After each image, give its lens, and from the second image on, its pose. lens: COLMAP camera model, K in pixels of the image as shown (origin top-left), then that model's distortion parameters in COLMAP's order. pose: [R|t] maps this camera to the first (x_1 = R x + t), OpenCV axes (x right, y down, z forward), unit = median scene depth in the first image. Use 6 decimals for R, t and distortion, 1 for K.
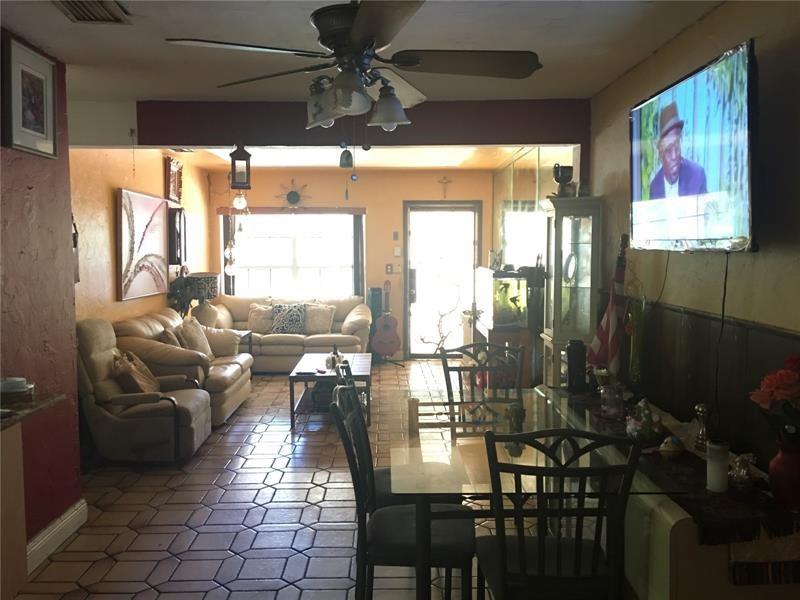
lens RADIAL K [[690.0, 0, 393.7], [0, 690.0, 290.6], [0, 0, 1]] dist [0.089613, -0.086911]
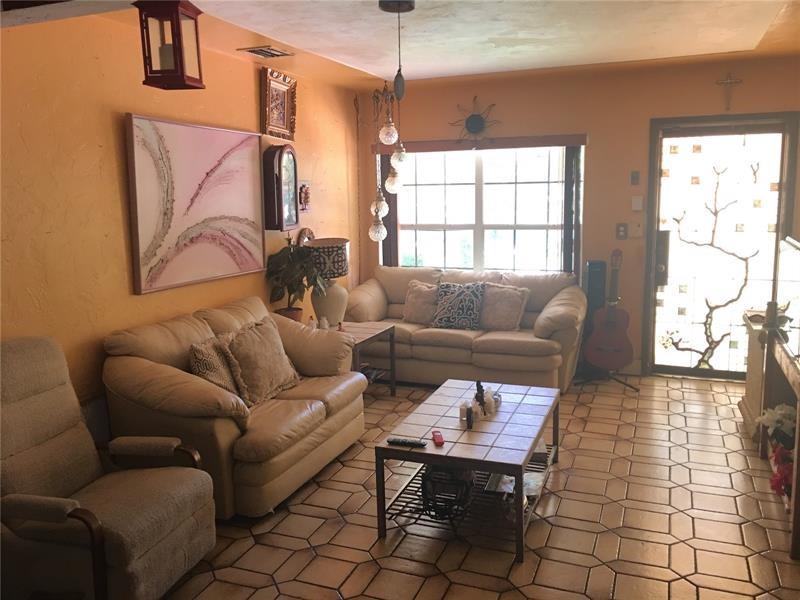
lens RADIAL K [[690.0, 0, 393.7], [0, 690.0, 290.6], [0, 0, 1]] dist [0.089613, -0.086911]
pose [[0.926756, 0.041558, -0.373359, 0.042671], [-0.009854, 0.996210, 0.086426, -0.031989], [0.375536, -0.076417, 0.923652, 0.348986]]
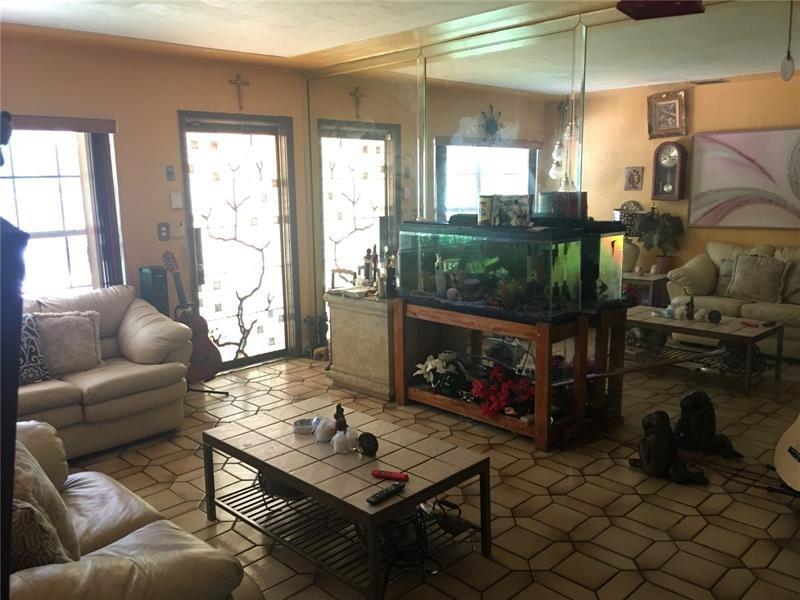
lens RADIAL K [[690.0, 0, 393.7], [0, 690.0, 290.6], [0, 0, 1]] dist [0.089613, -0.086911]
pose [[0.722396, -0.127017, 0.679714, -0.283970], [0.062954, 0.990983, 0.118276, -0.041469], [-0.688608, -0.042651, 0.723878, 0.474755]]
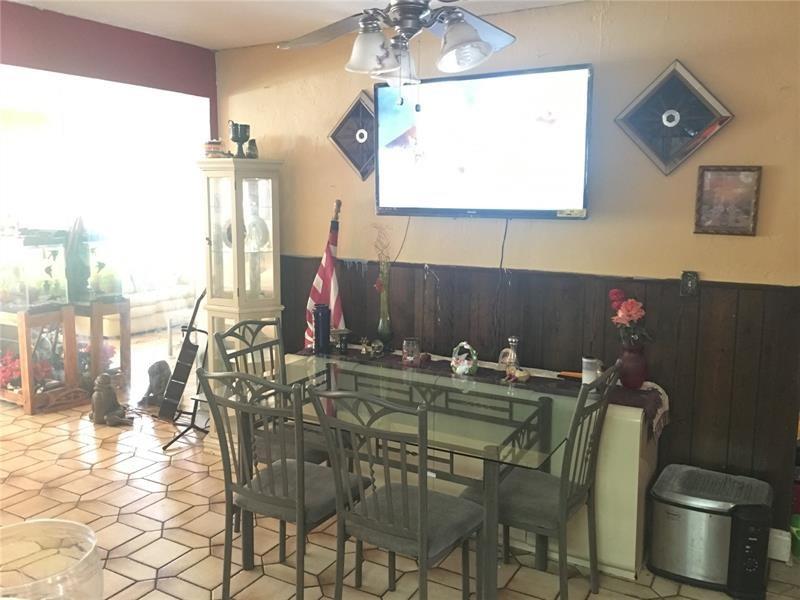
lens RADIAL K [[690.0, 0, 393.7], [0, 690.0, 290.6], [0, 0, 1]] dist [0.089613, -0.086911]
pose [[0.508204, -0.114281, 0.853621, -0.241286], [0.051330, 0.993414, 0.102436, -0.020722], [-0.859706, -0.008242, 0.510723, 0.171025]]
